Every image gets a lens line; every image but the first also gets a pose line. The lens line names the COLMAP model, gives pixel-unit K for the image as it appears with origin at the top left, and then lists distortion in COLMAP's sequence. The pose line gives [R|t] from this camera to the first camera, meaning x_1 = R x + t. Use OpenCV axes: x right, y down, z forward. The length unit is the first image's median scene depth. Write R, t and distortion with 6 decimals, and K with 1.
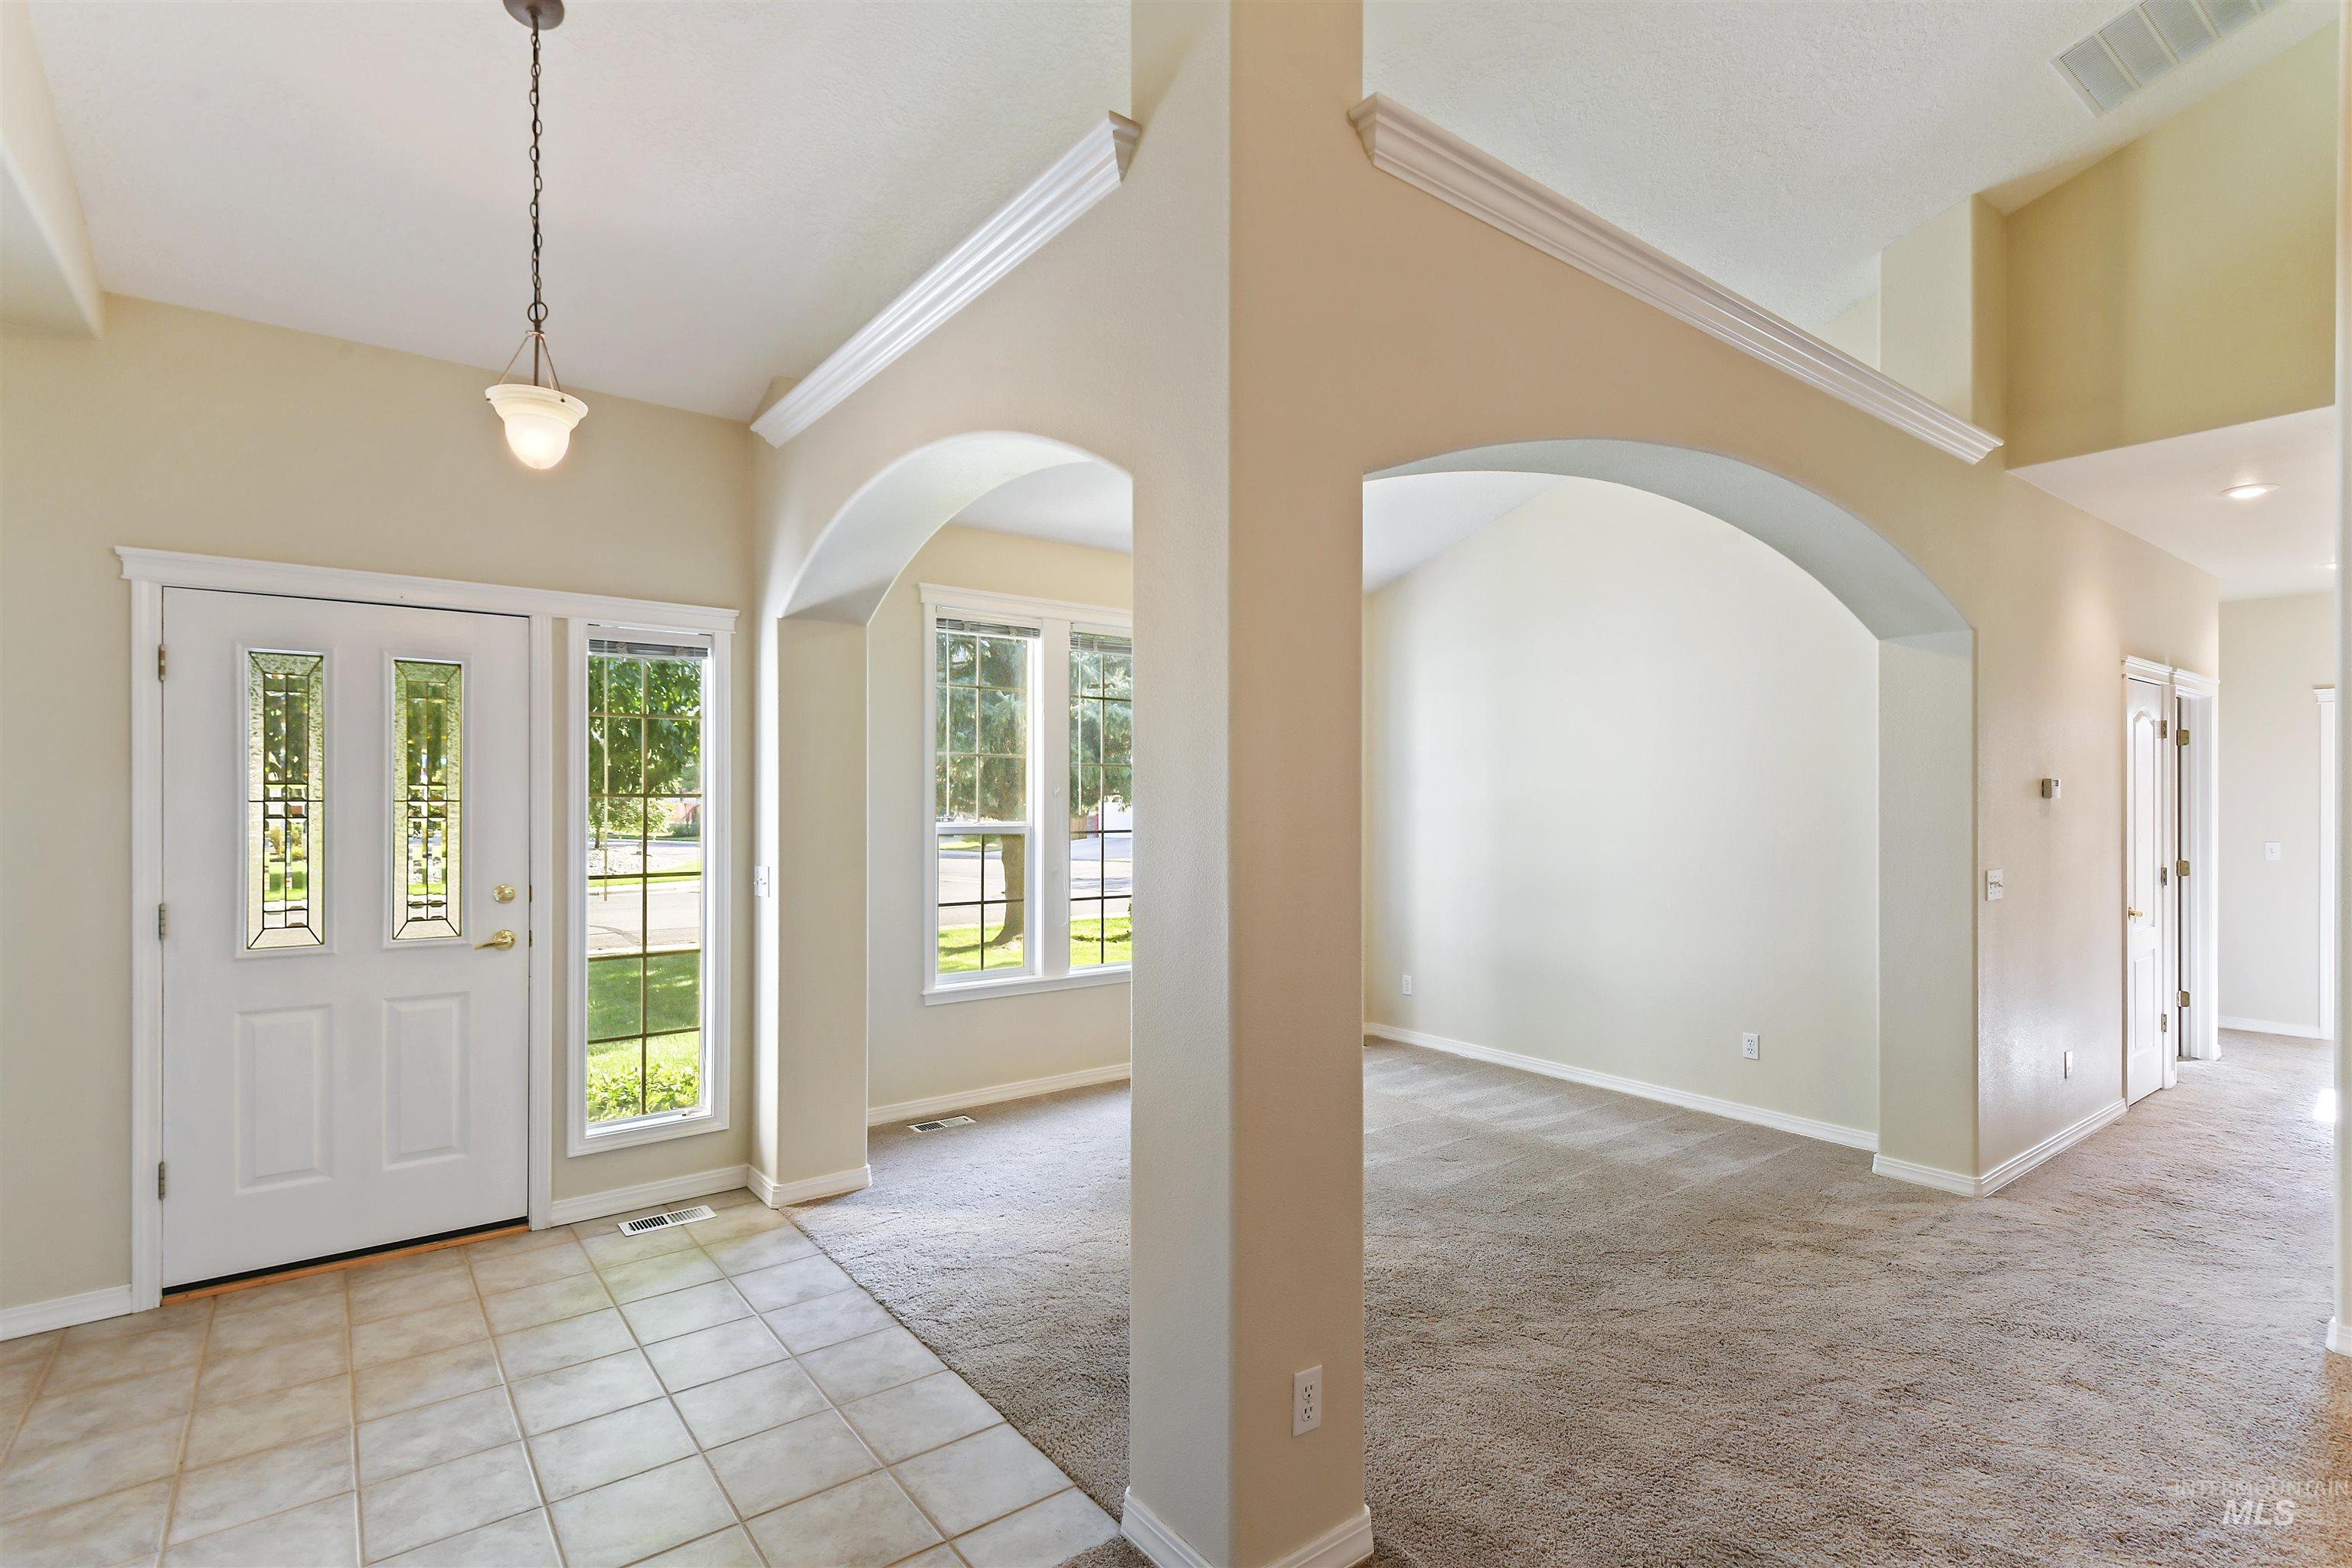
lens RADIAL K [[1122.4, 0, 1166.9], [0, 1122.4, 785.0], [0, 0, 1]] dist [0.015700, -0.003863]
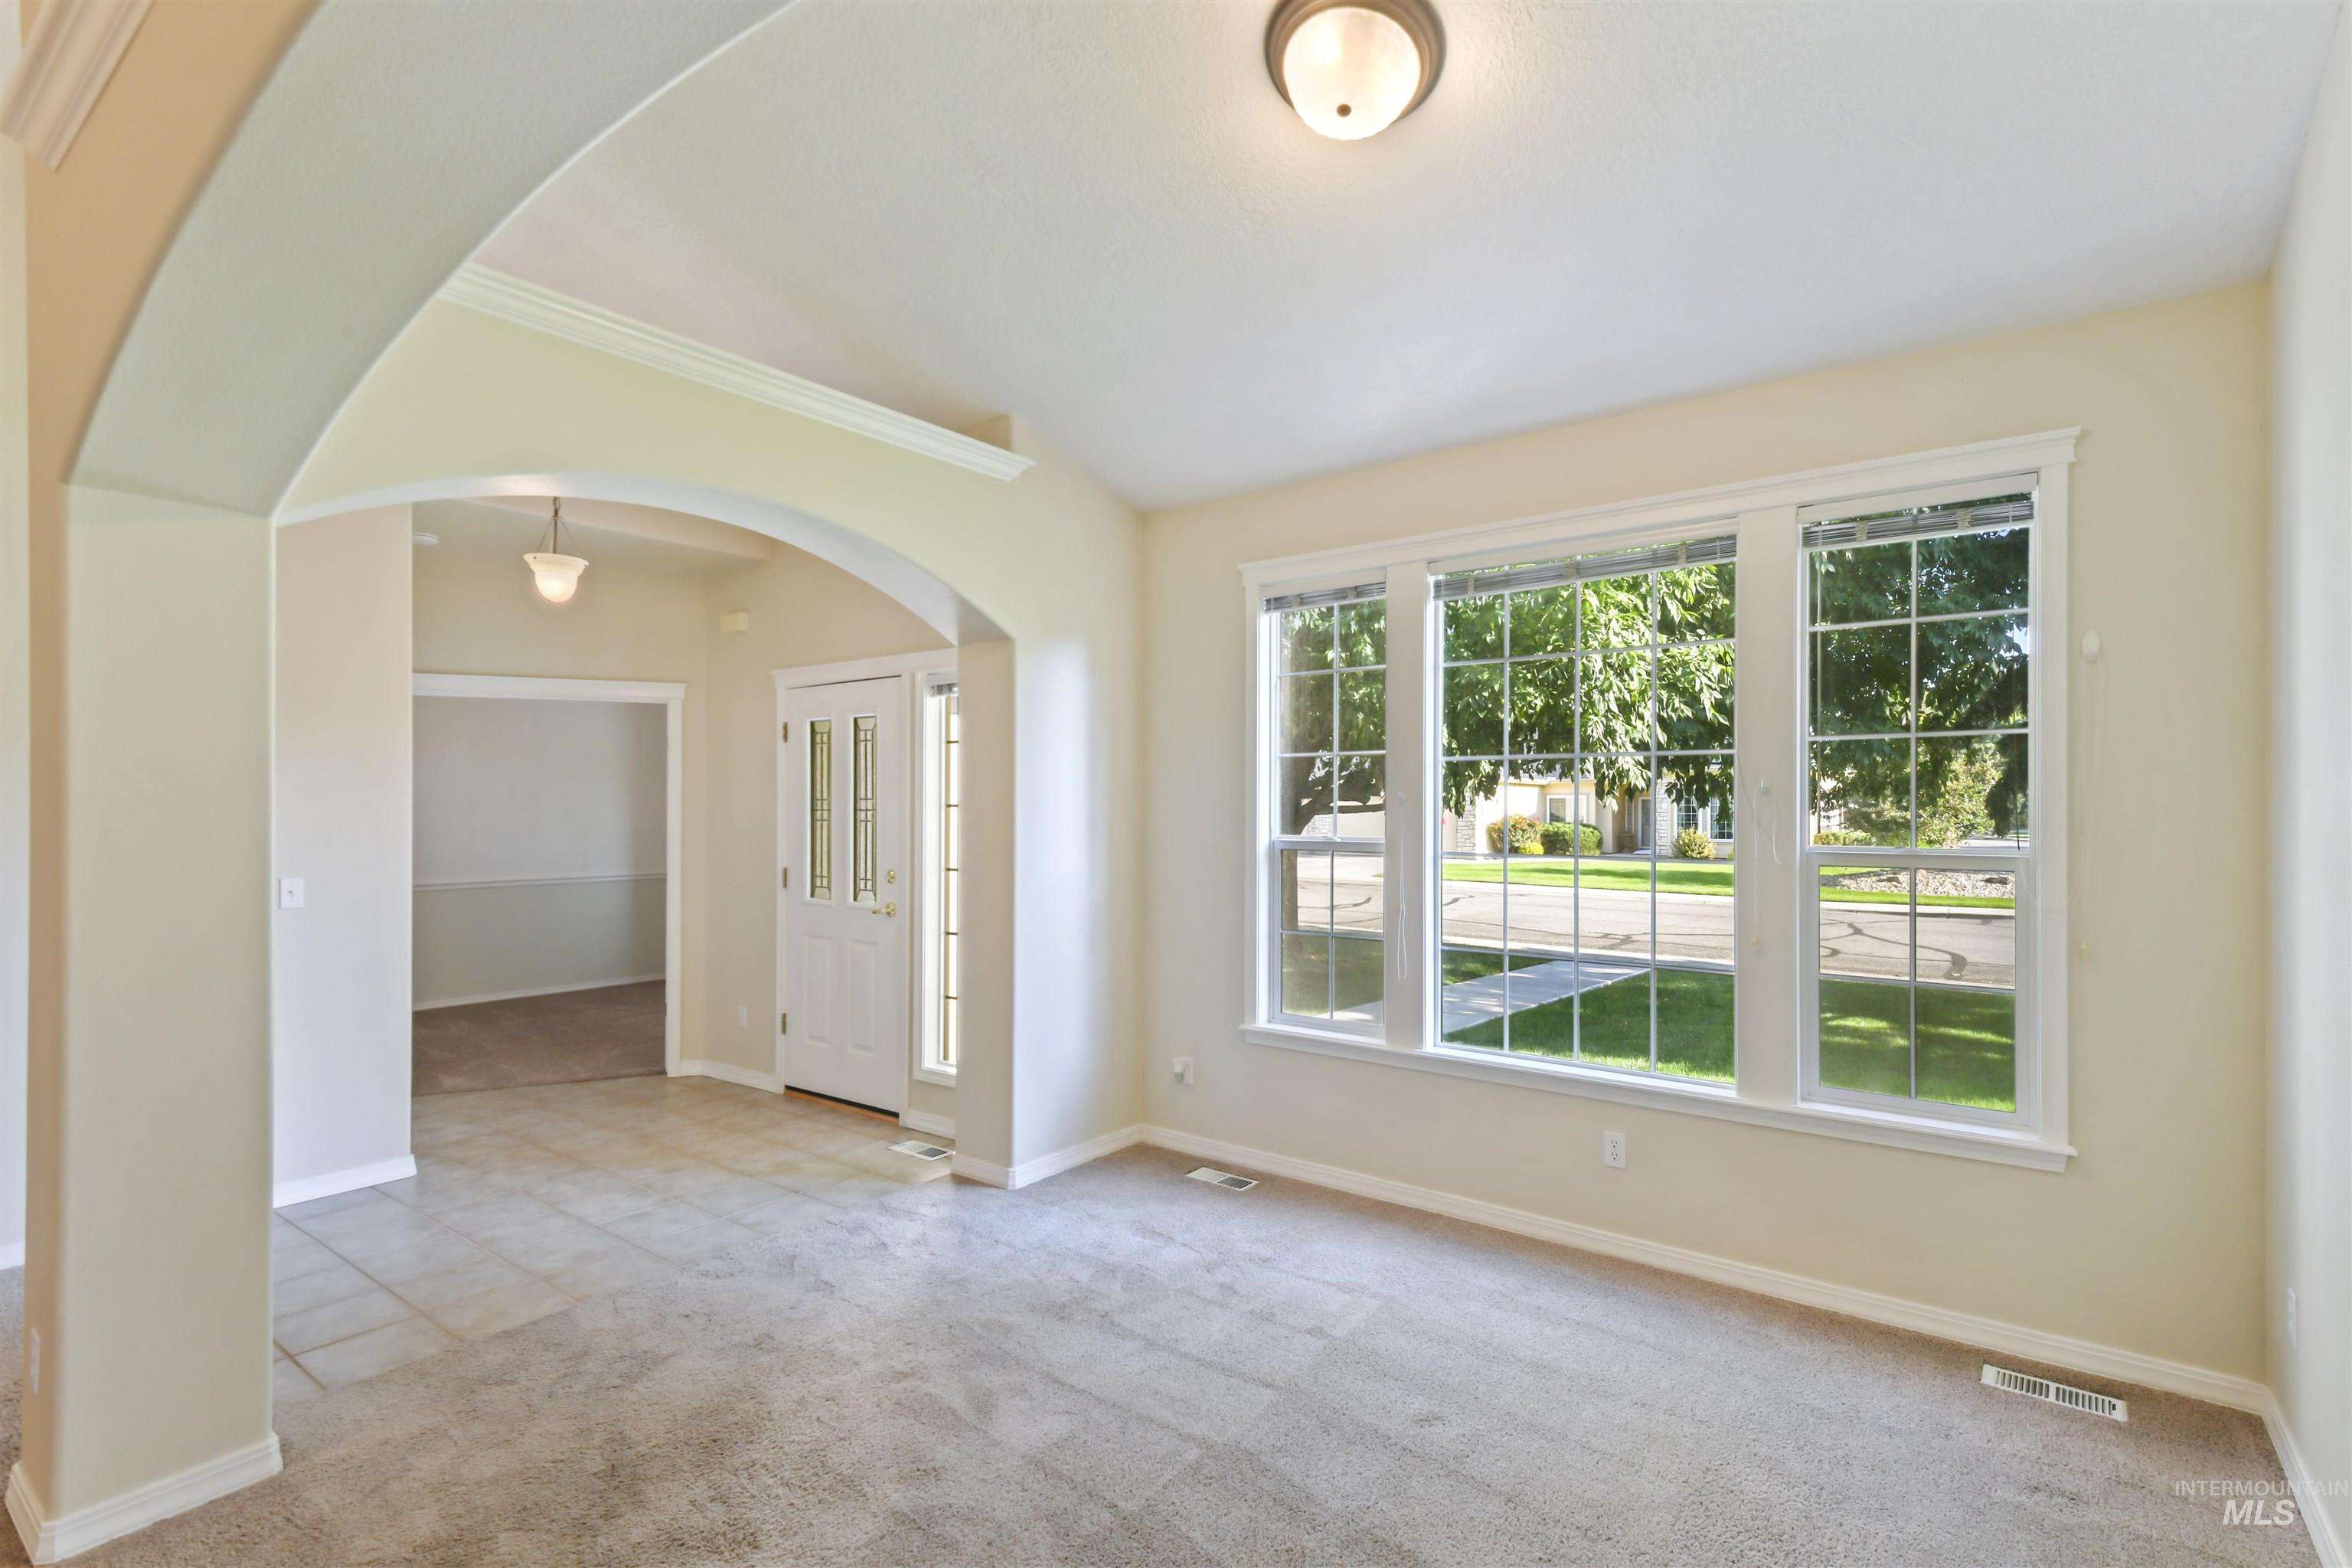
lens RADIAL K [[1095.8, 0, 1181.8], [0, 1095.8, 783.2], [0, 0, 1]] dist [0.021263, -0.004370]
pose [[0.291477, -0.019112, -0.956387, 0.906078], [0.011113, 0.999801, -0.016593, 0.009513], [0.956513, -0.005792, 0.291631, 1.054619]]
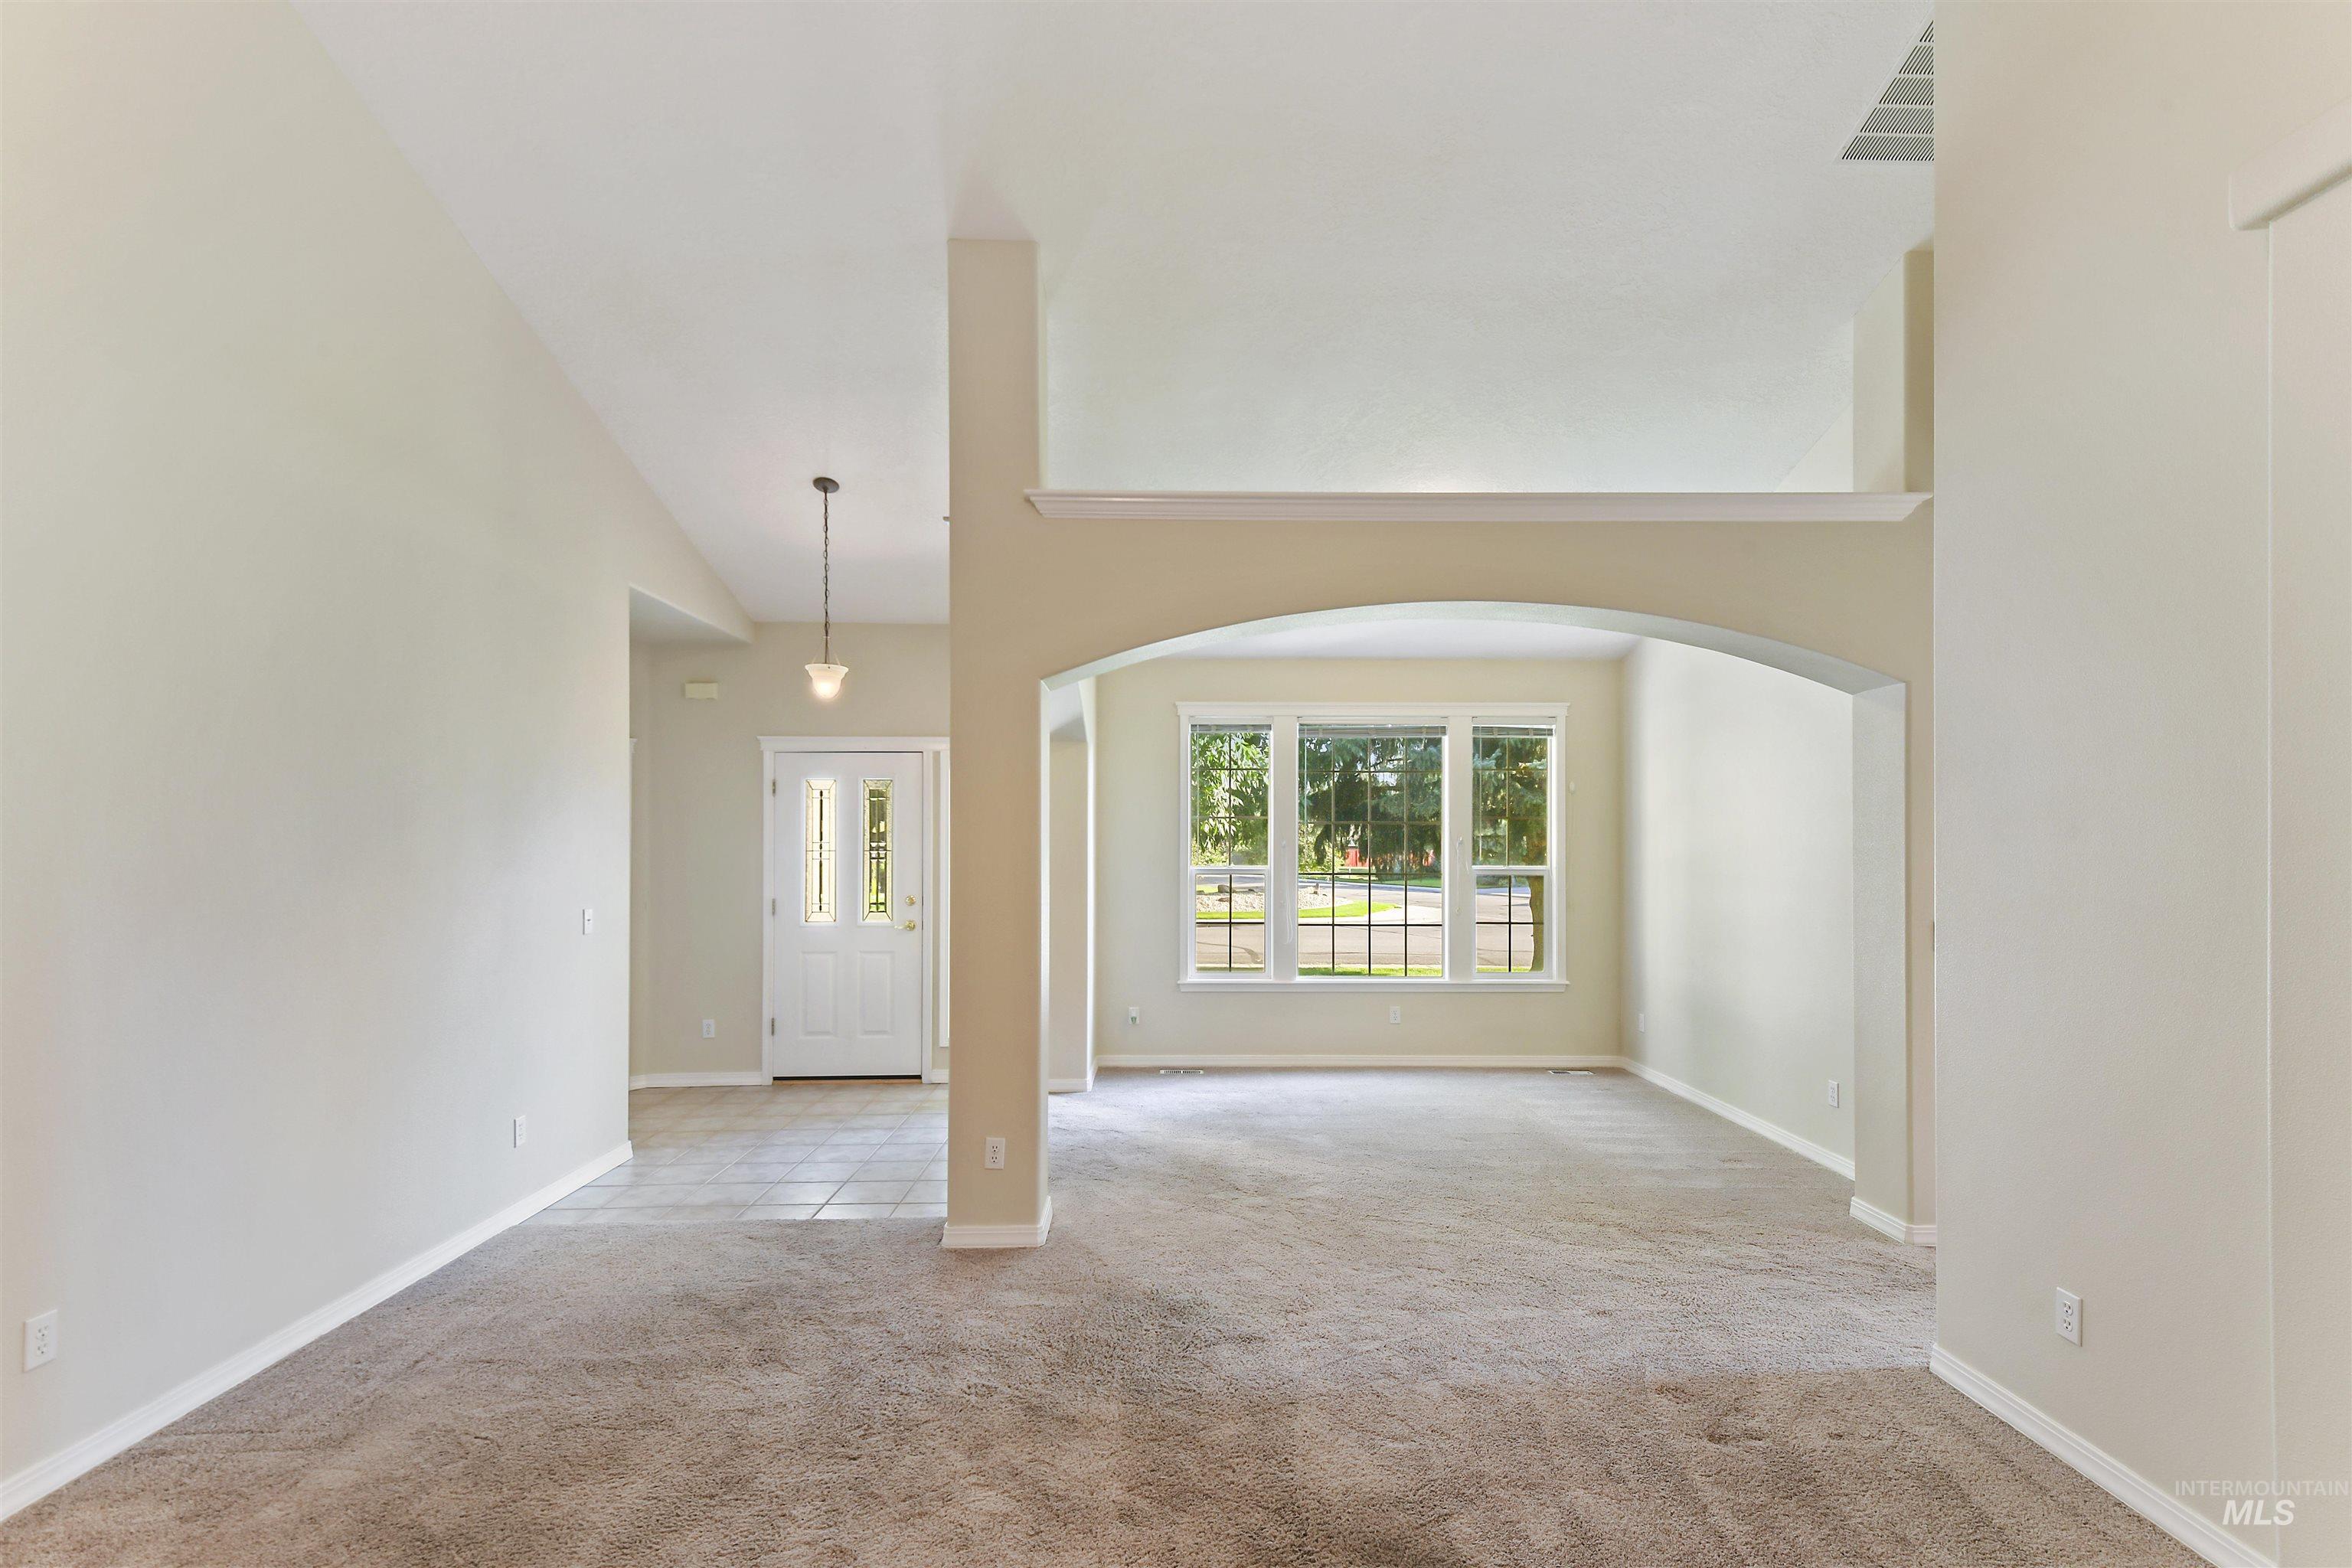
lens RADIAL K [[1095.8, 0, 1177.4], [0, 1095.8, 794.7], [0, 0, 1]] dist [0.021263, -0.004370]
pose [[0.810006, -0.027350, -0.585784, 0.940770], [0.007049, 0.999294, -0.036910, -0.009546], [0.586380, 0.025768, 0.809626, -0.246739]]
